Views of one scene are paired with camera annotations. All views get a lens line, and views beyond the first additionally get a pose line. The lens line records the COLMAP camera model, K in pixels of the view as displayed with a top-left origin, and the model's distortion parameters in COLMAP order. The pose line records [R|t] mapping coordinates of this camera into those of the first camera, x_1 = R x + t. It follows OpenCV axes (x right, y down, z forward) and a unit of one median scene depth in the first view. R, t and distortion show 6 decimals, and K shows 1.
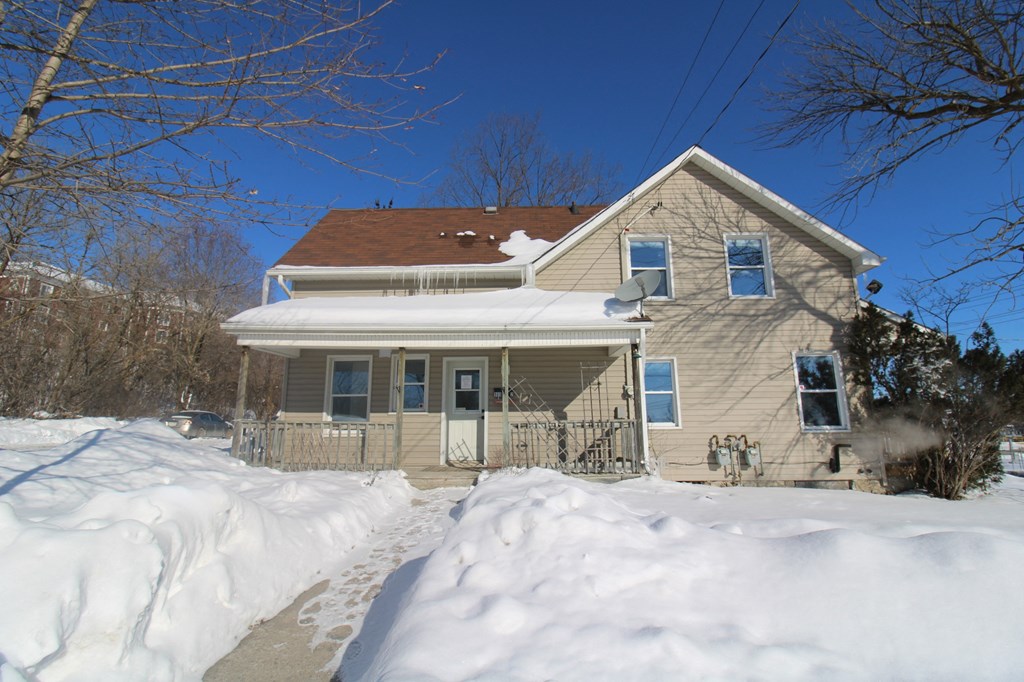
lens RADIAL K [[480.0, 0, 511.2], [0, 480.0, 339.2], [0, 0, 1]] dist [-0.015377, -0.004514]
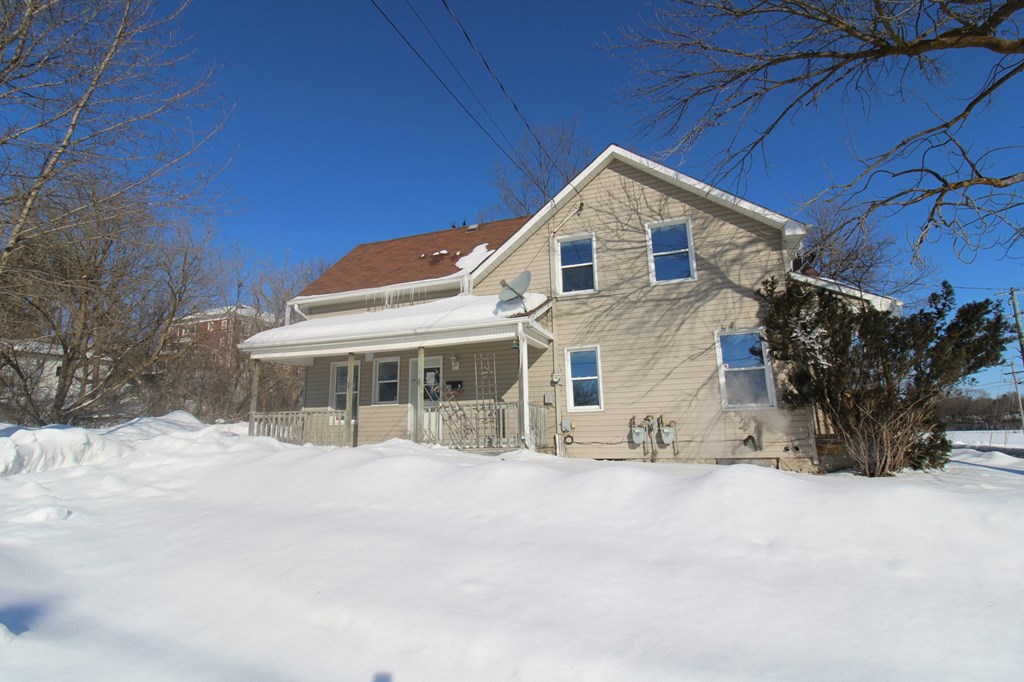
lens RADIAL K [[480.0, 0, 513.5], [0, 480.0, 343.2], [0, 0, 1]] dist [-0.015377, -0.004514]
pose [[0.952429, -0.072060, -0.296119, 0.480401], [0.072684, 0.997315, -0.008916, 0.029218], [0.295966, -0.013031, 0.955110, -0.088427]]
